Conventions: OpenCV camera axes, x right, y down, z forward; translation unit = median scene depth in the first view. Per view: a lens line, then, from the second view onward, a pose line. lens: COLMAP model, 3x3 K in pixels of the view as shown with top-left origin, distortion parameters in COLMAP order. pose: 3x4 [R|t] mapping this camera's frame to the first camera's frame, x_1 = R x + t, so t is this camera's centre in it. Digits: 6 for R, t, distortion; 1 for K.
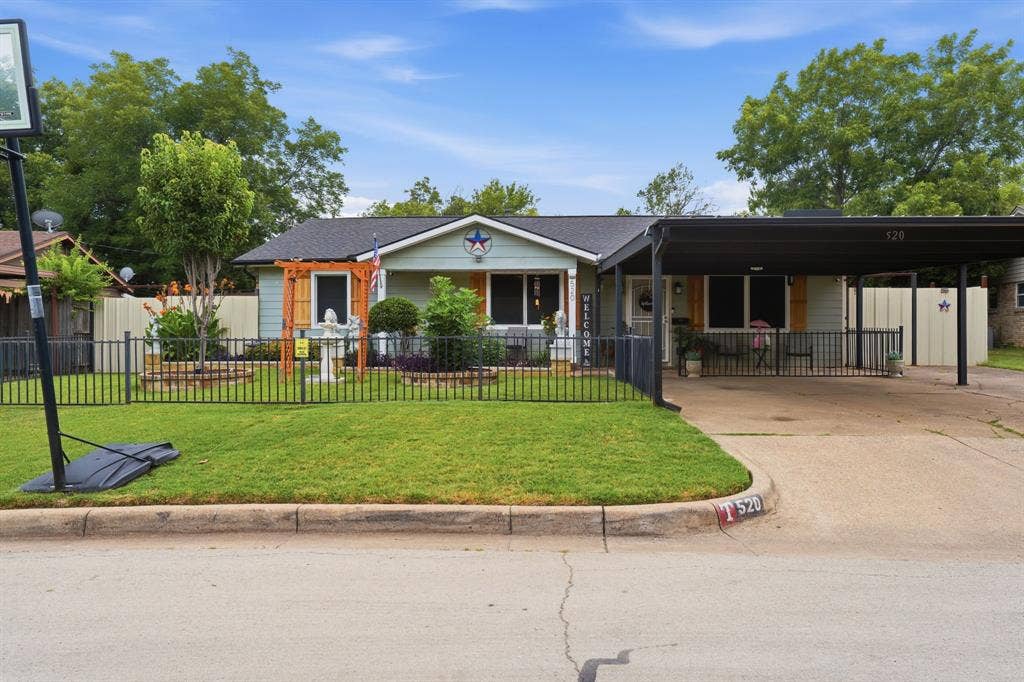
lens RADIAL K [[708.5, 0, 516.5], [0, 708.5, 336.0], [0, 0, 1]] dist [0.024223, 0.008455]
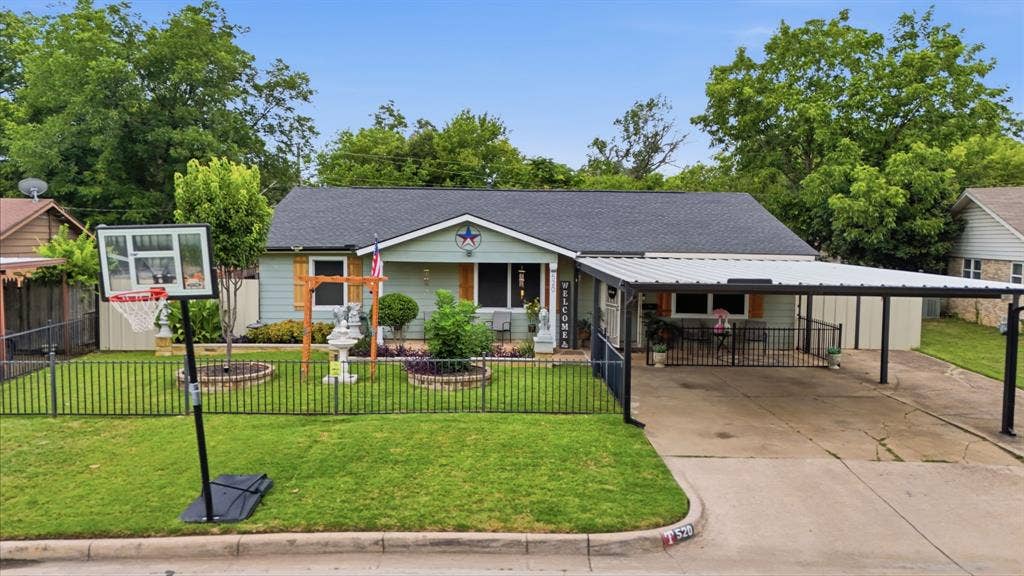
lens RADIAL K [[776.4, 0, 515.7], [0, 776.4, 289.3], [0, 0, 1]] dist [0.064886, -0.037126]
pose [[0.998814, 0.007569, 0.048092, -0.038040], [-0.010367, 0.998251, 0.058197, -0.124147], [-0.047567, -0.058626, 0.997146, -0.204513]]
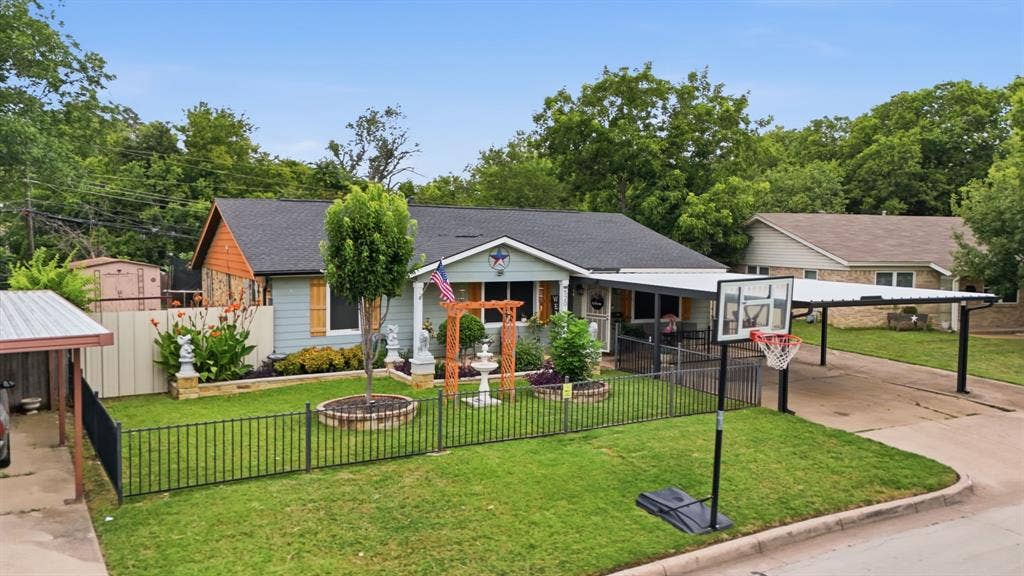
lens RADIAL K [[776.4, 0, 516.0], [0, 776.4, 291.2], [0, 0, 1]] dist [0.064886, -0.037126]
pose [[0.847893, -0.024855, 0.529584, -0.704753], [-0.009060, 0.998075, 0.061349, -0.157546], [-0.530090, -0.056815, 0.846036, -0.088994]]
